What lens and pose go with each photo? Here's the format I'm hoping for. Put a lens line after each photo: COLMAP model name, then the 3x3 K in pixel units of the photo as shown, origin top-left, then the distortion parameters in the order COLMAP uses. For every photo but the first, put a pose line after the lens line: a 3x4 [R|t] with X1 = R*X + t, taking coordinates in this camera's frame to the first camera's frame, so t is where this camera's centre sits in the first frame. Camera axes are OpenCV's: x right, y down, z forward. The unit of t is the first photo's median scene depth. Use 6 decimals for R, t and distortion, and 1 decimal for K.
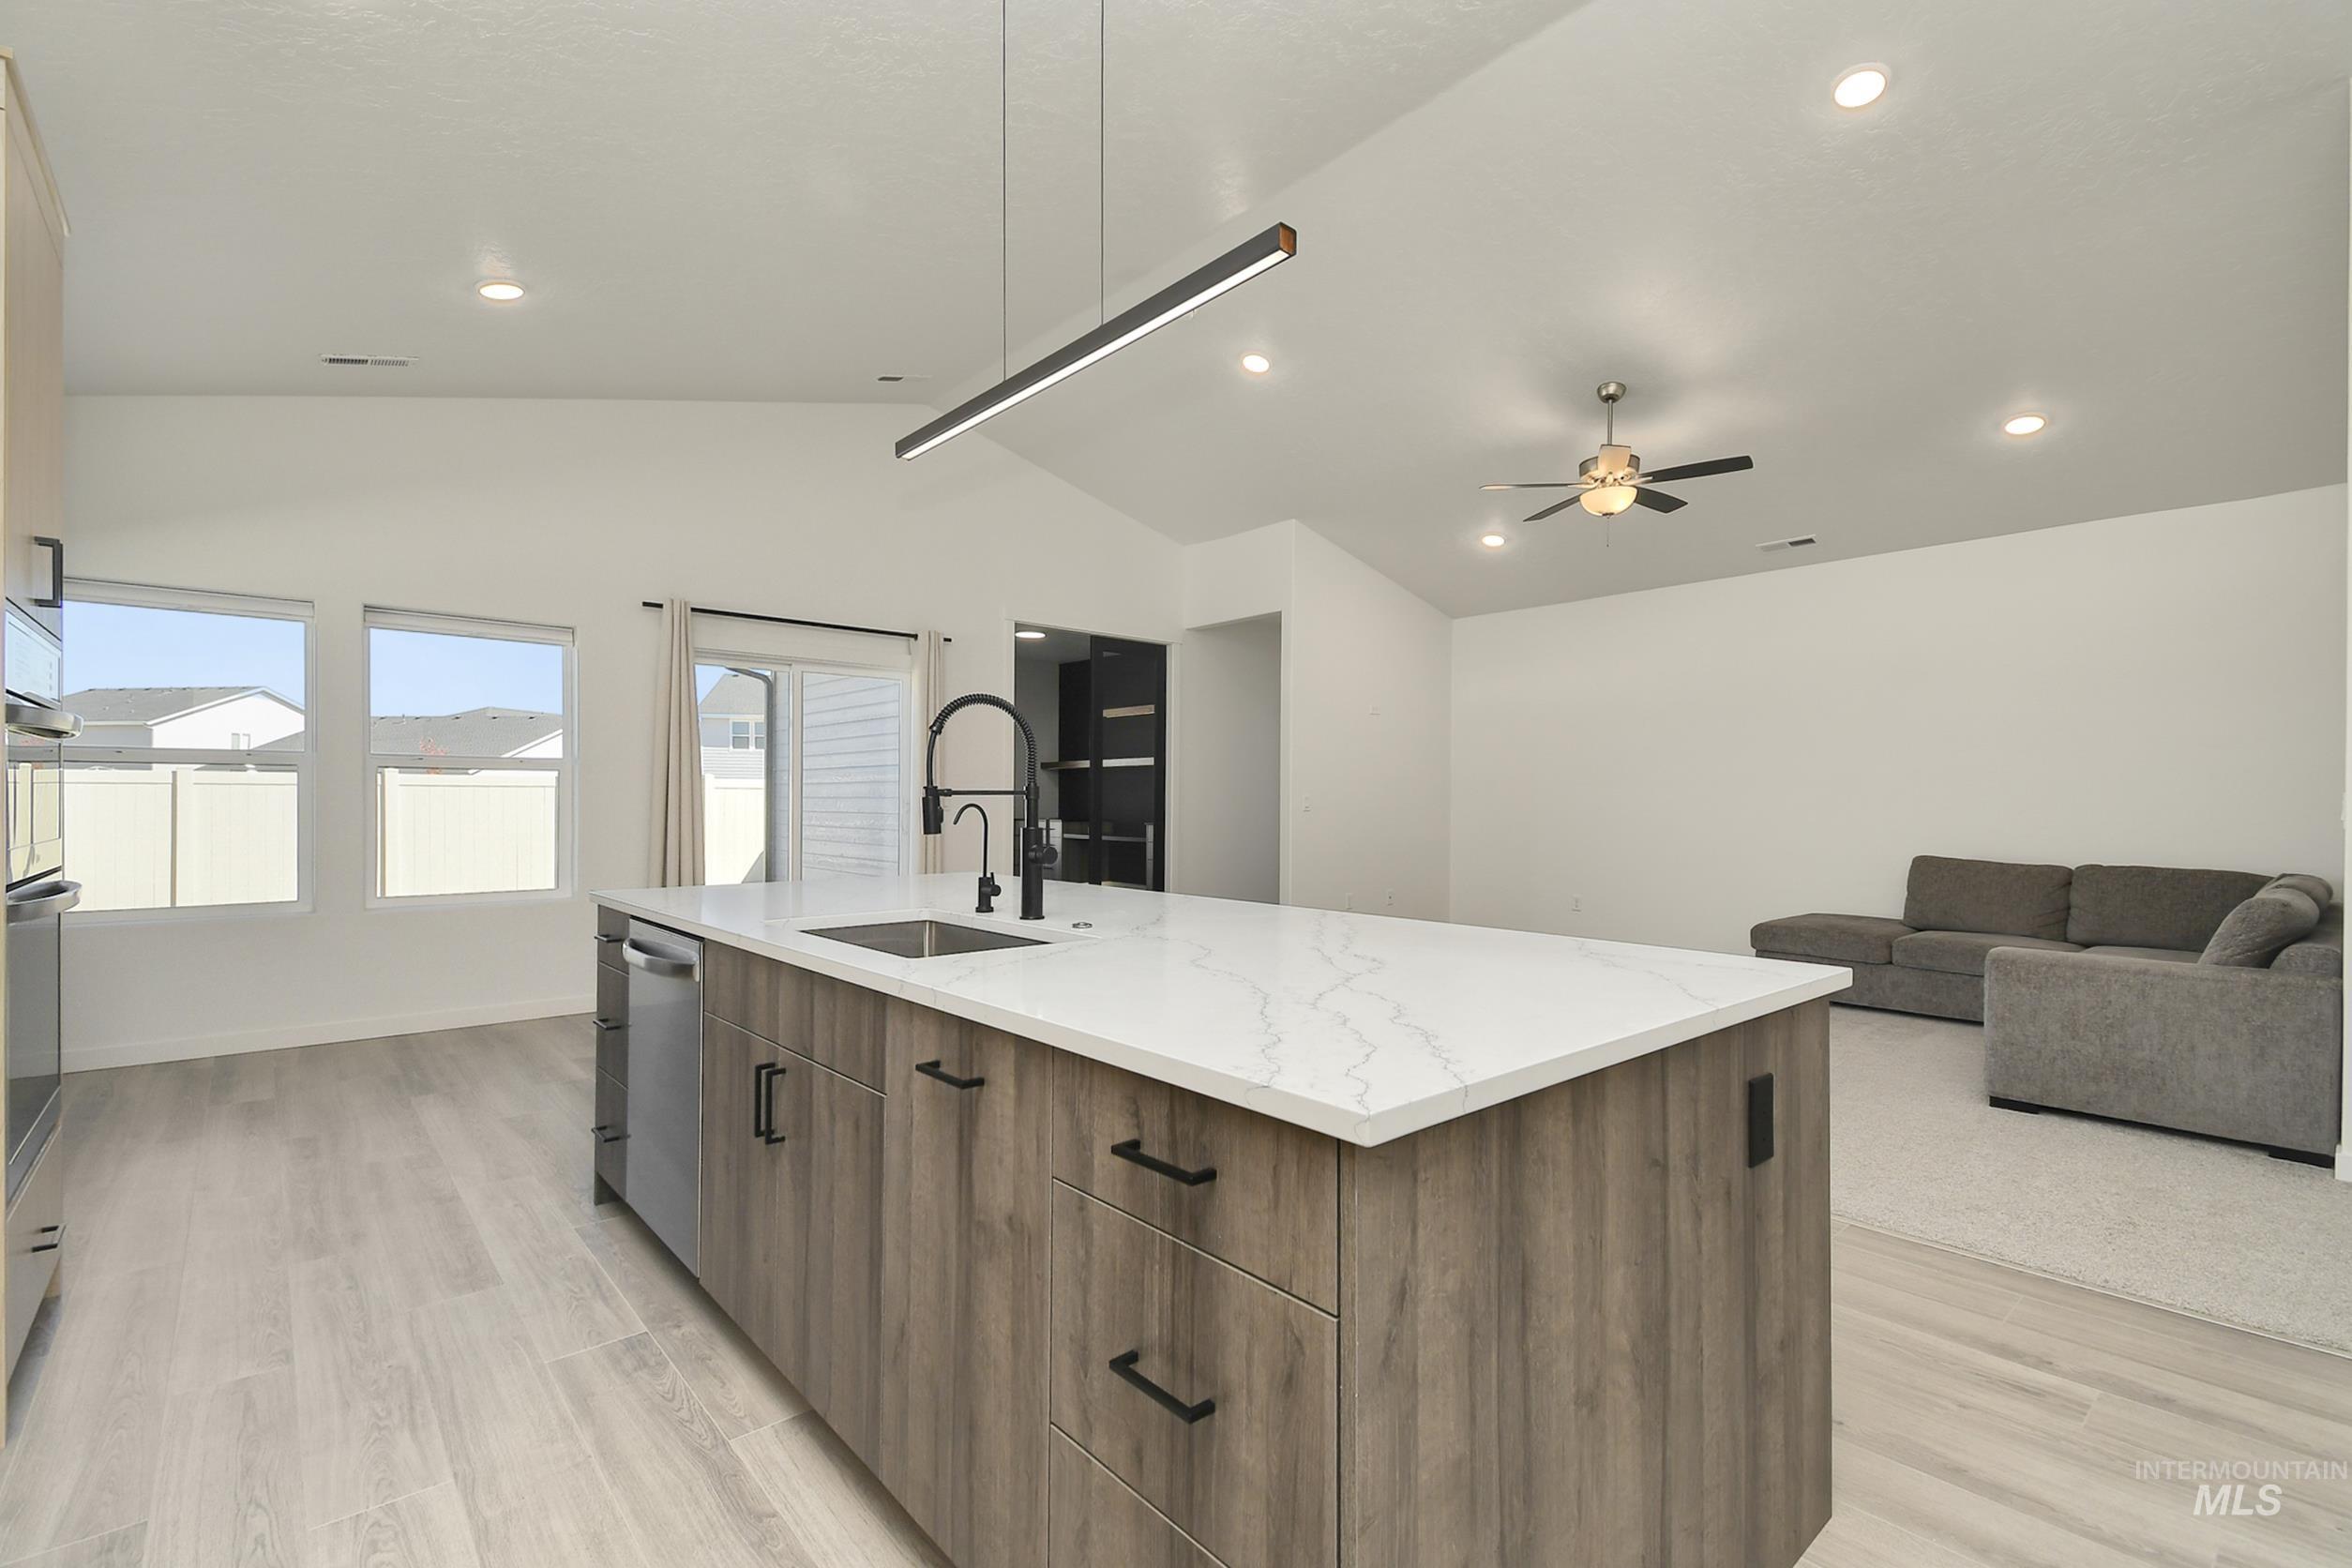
lens RADIAL K [[1060.1, 0, 1180.1], [0, 1060.1, 790.6], [0, 0, 1]] dist [0.027908, -0.014699]
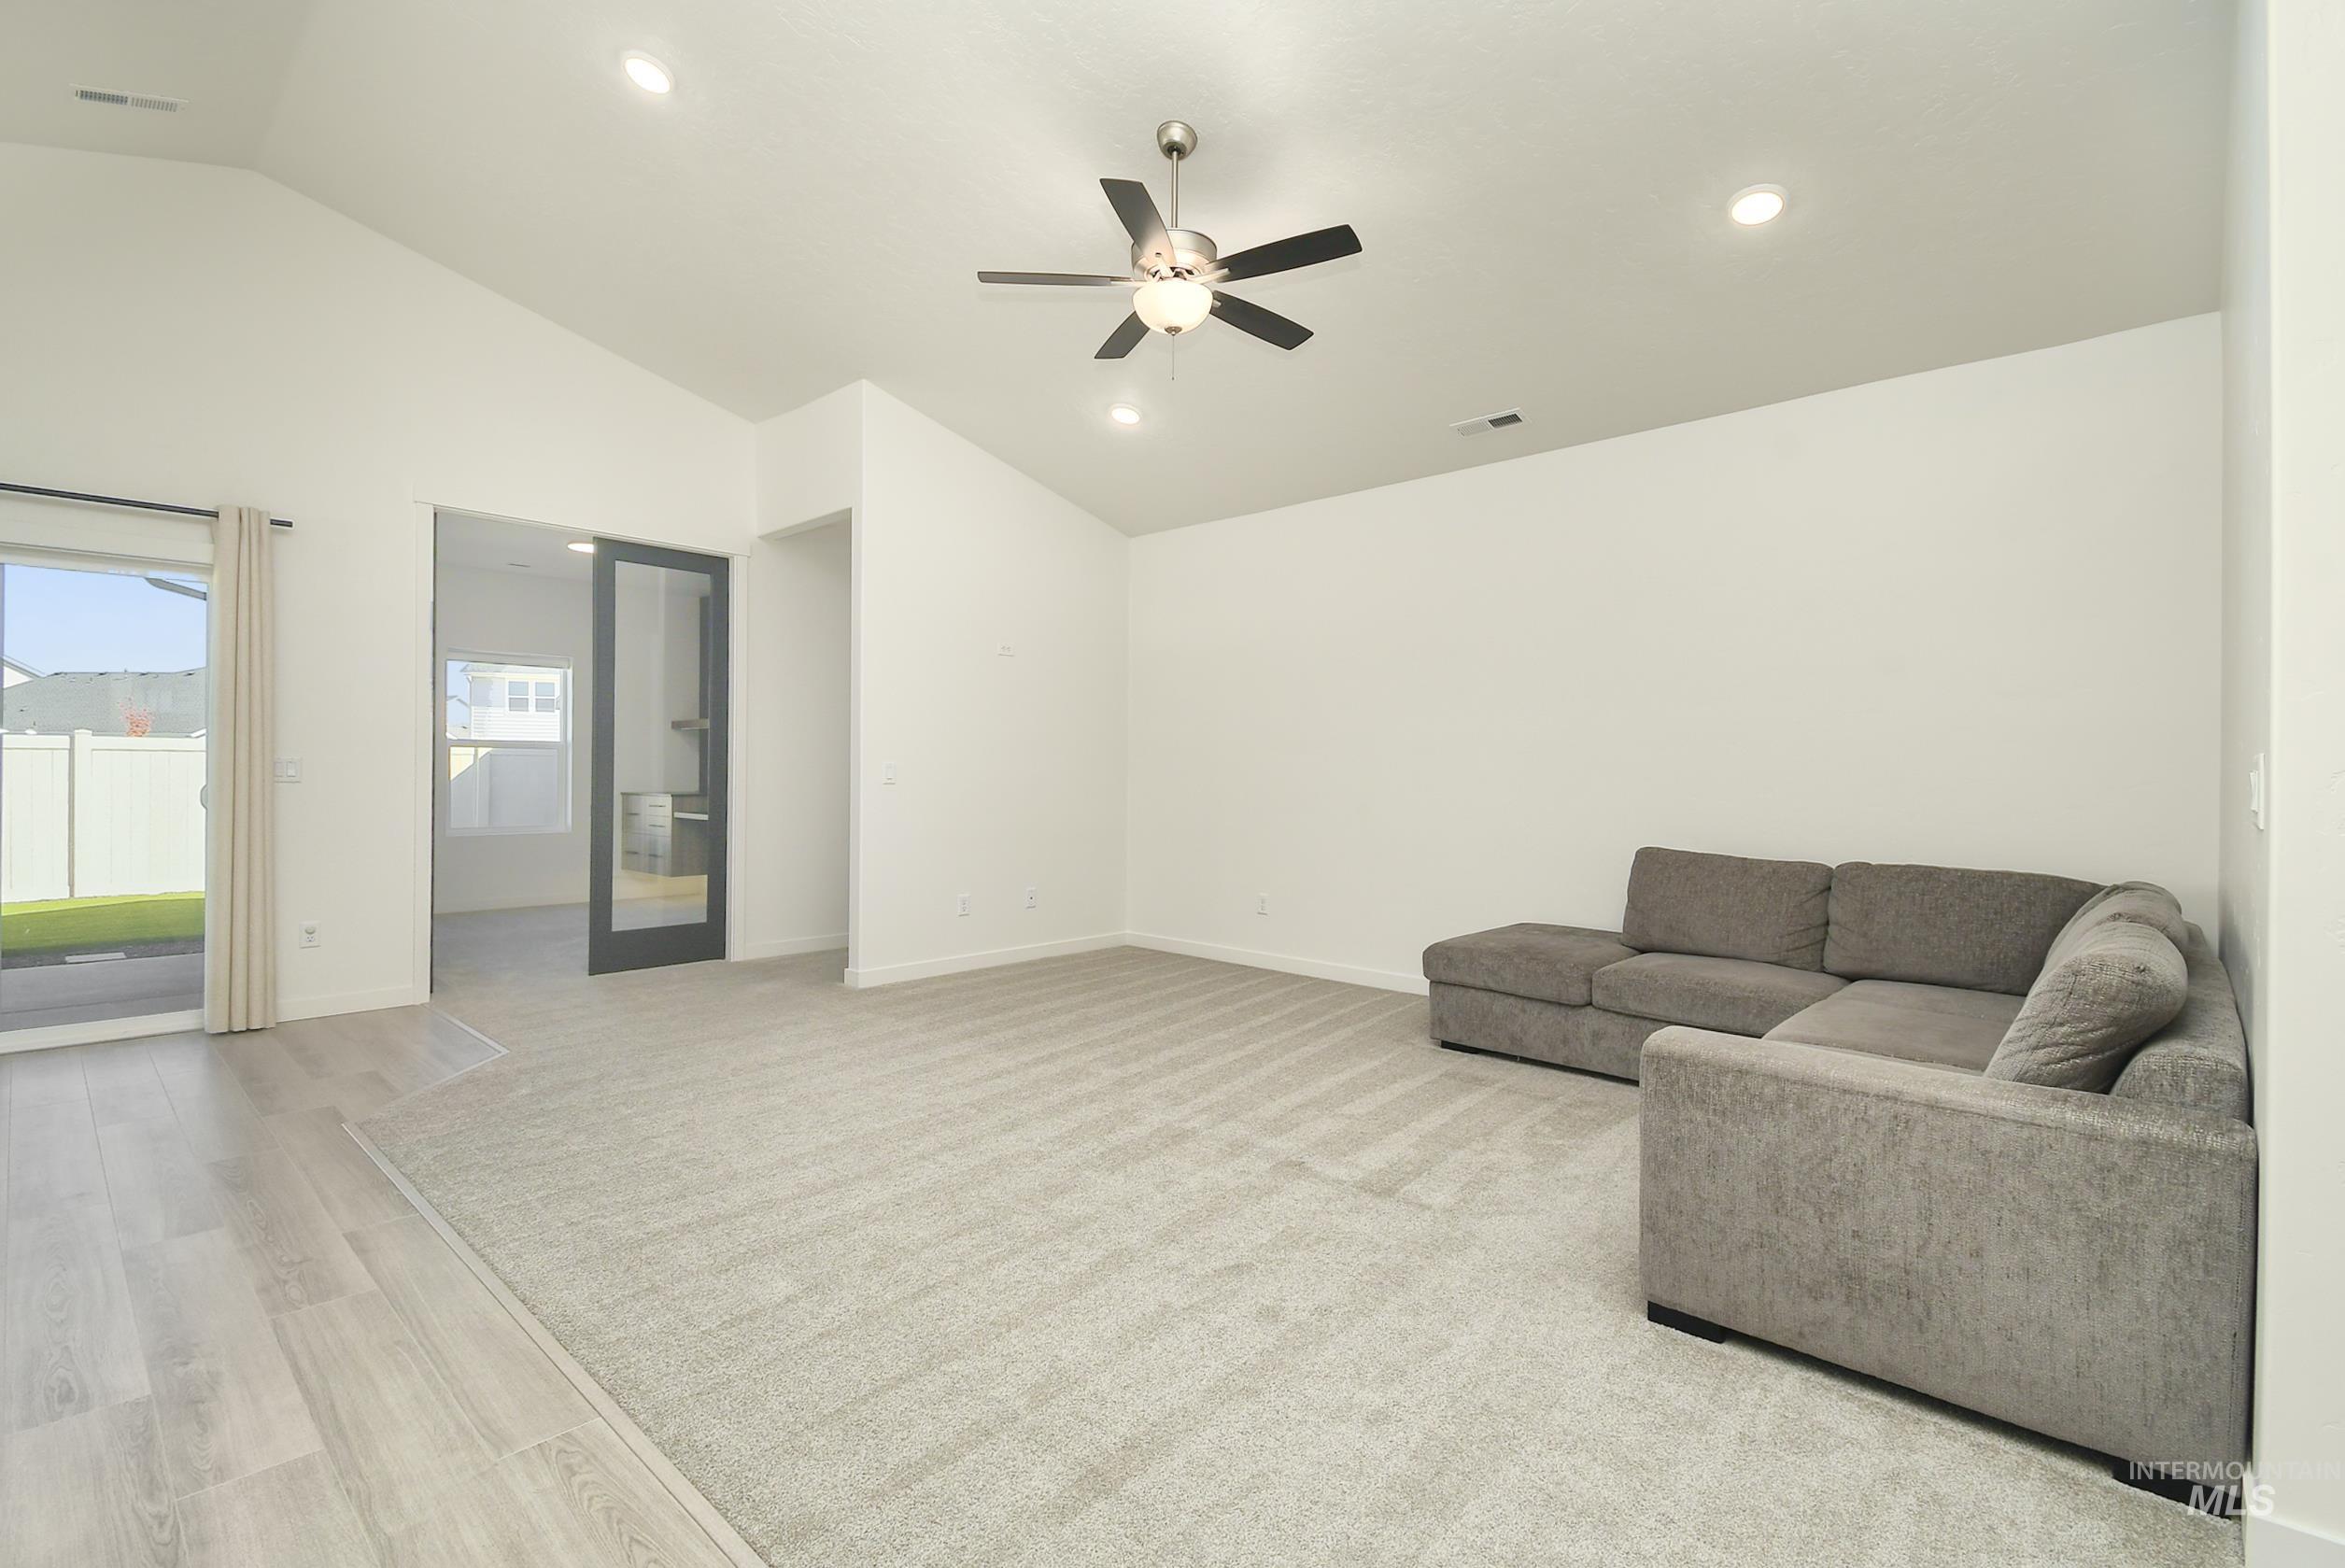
lens RADIAL K [[1057.0, 0, 1186.7], [0, 1057.0, 757.2], [0, 0, 1]] dist [0.027908, -0.014699]
pose [[0.994272, 0.005579, 0.106732, 0.382715], [-0.005101, 0.999976, -0.004751, 0.005649], [-0.106756, 0.004179, 0.994276, 0.397760]]
